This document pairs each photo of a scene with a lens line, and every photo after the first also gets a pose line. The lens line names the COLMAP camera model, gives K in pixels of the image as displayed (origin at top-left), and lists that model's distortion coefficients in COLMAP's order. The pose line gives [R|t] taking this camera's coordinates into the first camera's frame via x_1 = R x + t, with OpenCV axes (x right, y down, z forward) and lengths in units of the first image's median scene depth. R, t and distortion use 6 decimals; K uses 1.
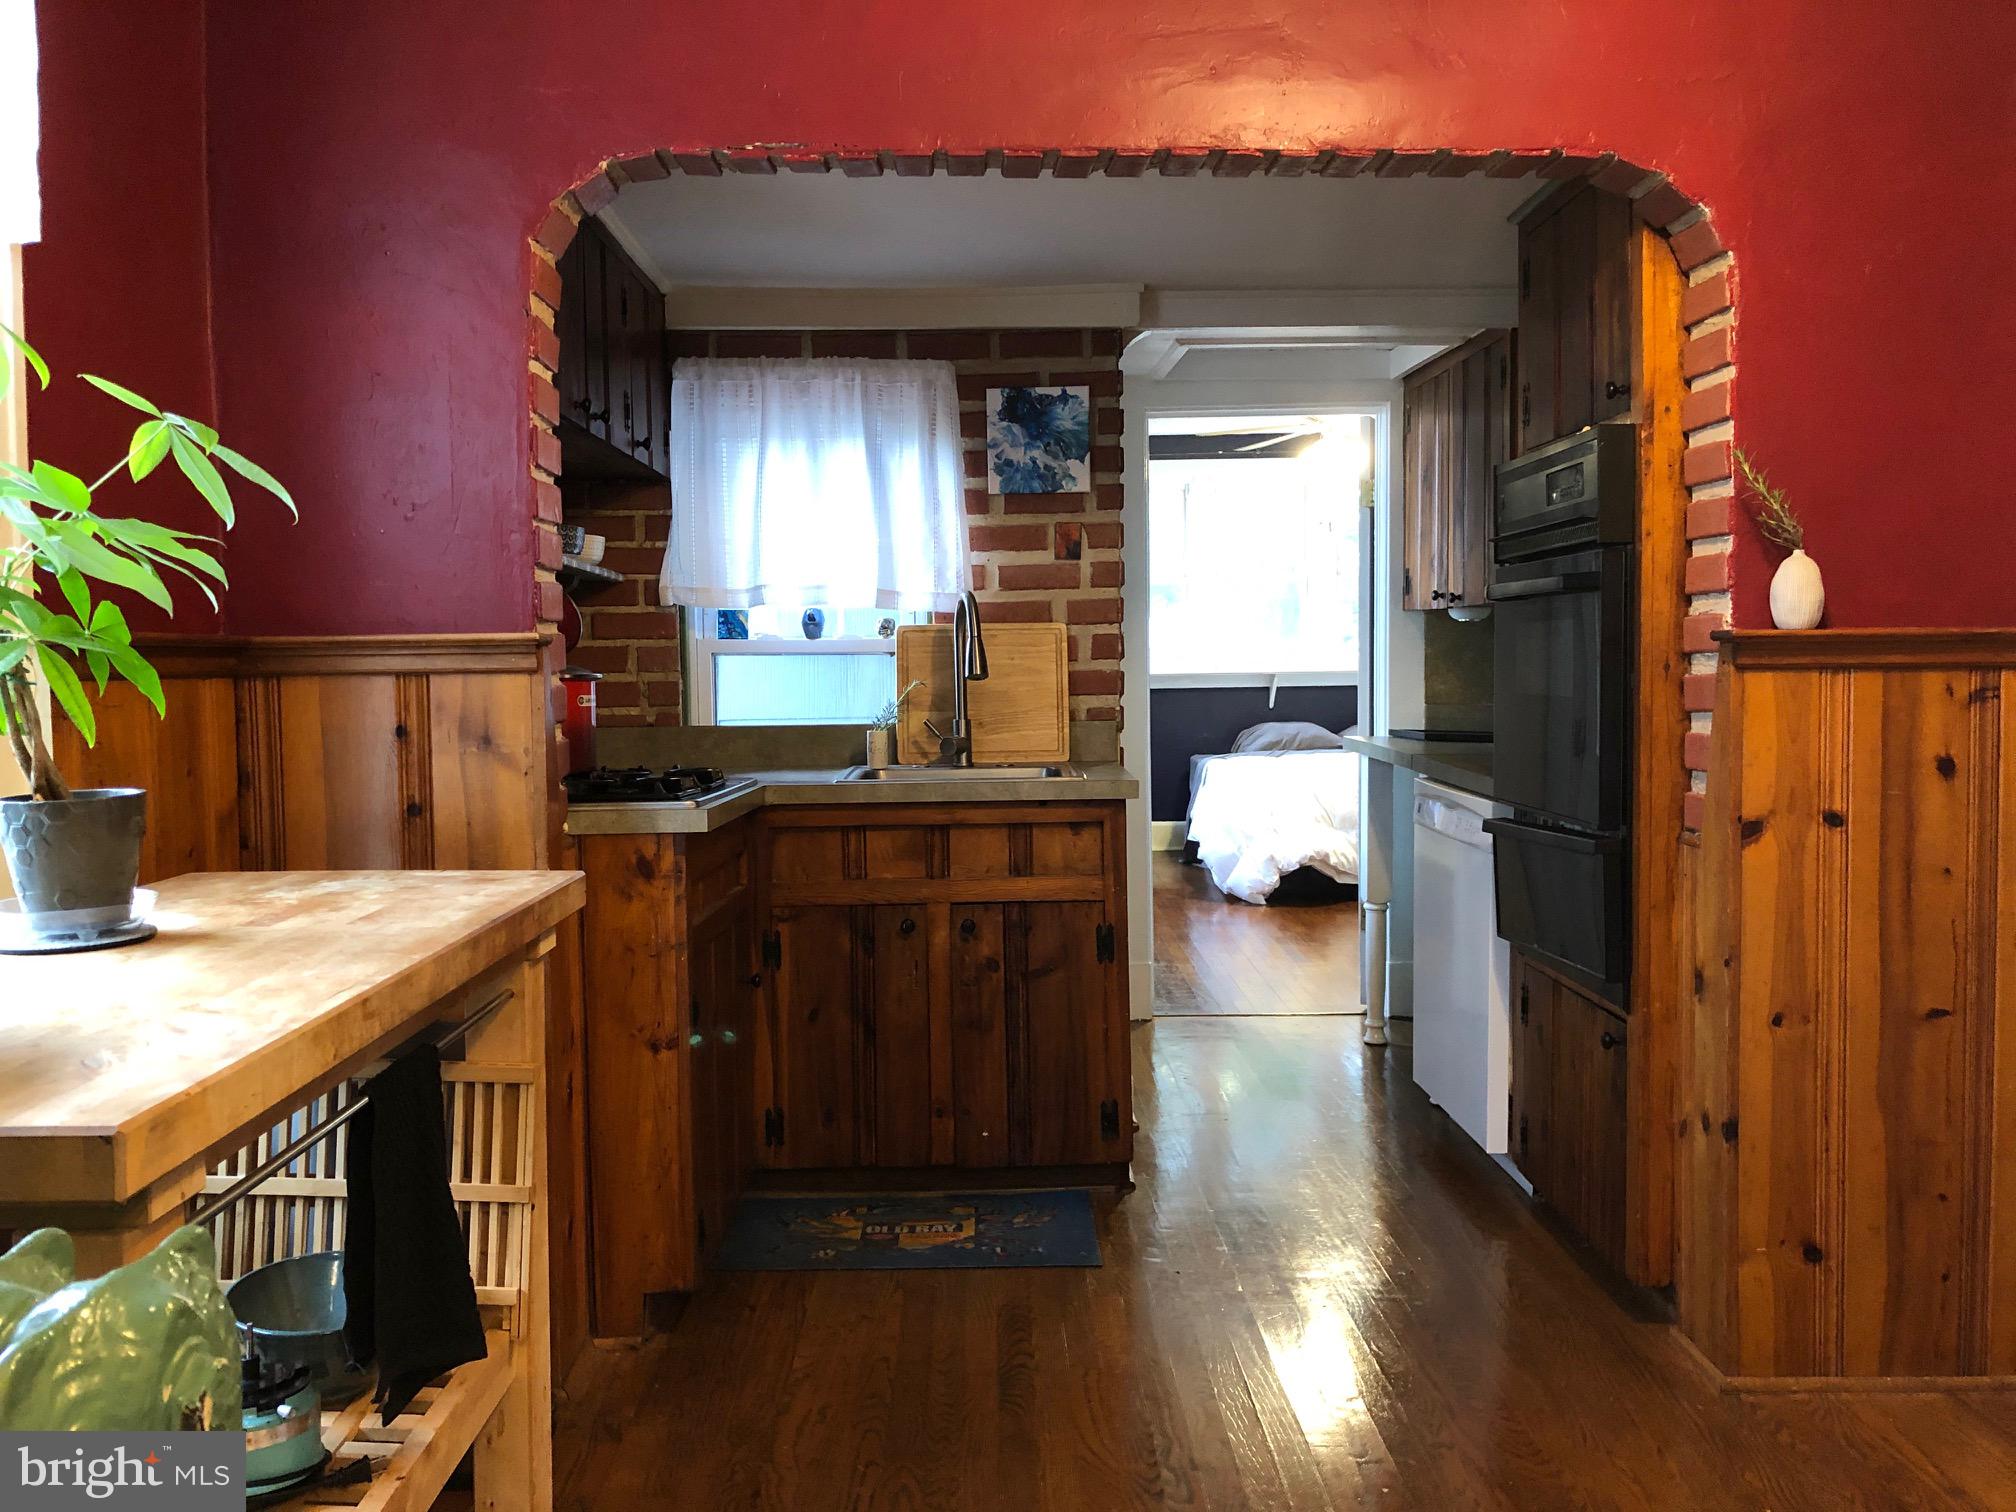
lens RADIAL K [[1617.3, 0, 1007.6], [0, 1617.3, 749.9], [0, 0, 1]] dist [0.043180, -0.055042]
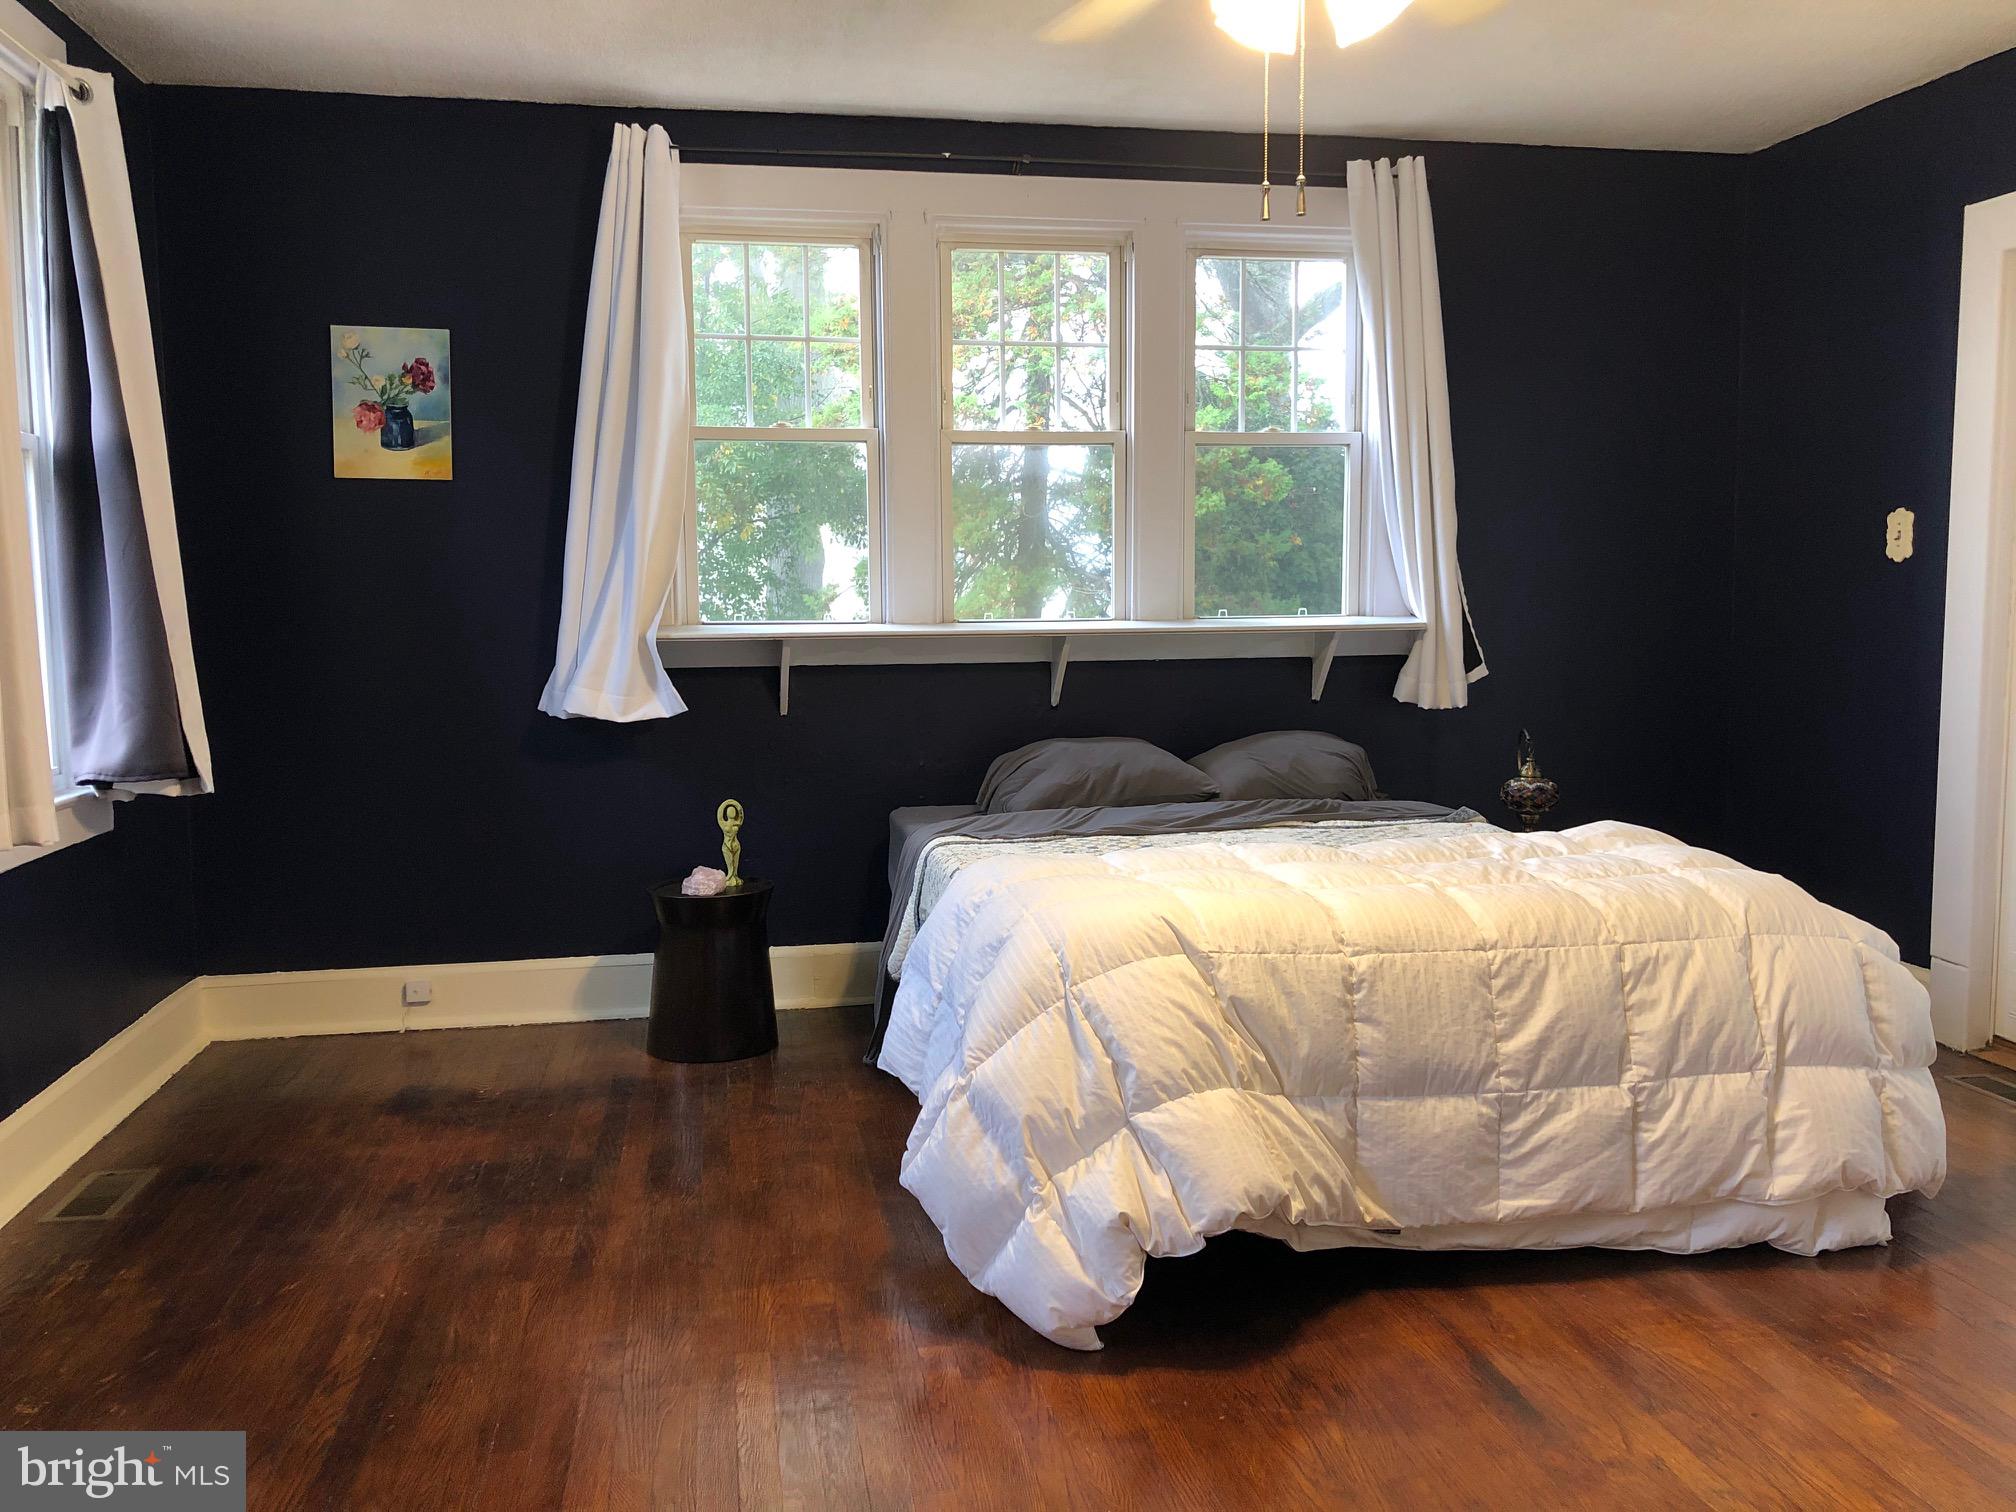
lens RADIAL K [[1617.3, 0, 1006.6], [0, 1617.3, 756.5], [0, 0, 1]] dist [0.043180, -0.055042]
pose [[0.984912, -0.012979, 0.172566, 0.068085], [0.006042, 0.999155, 0.040664, -0.032025], [-0.172948, -0.039007, 0.984158, 0.550731]]
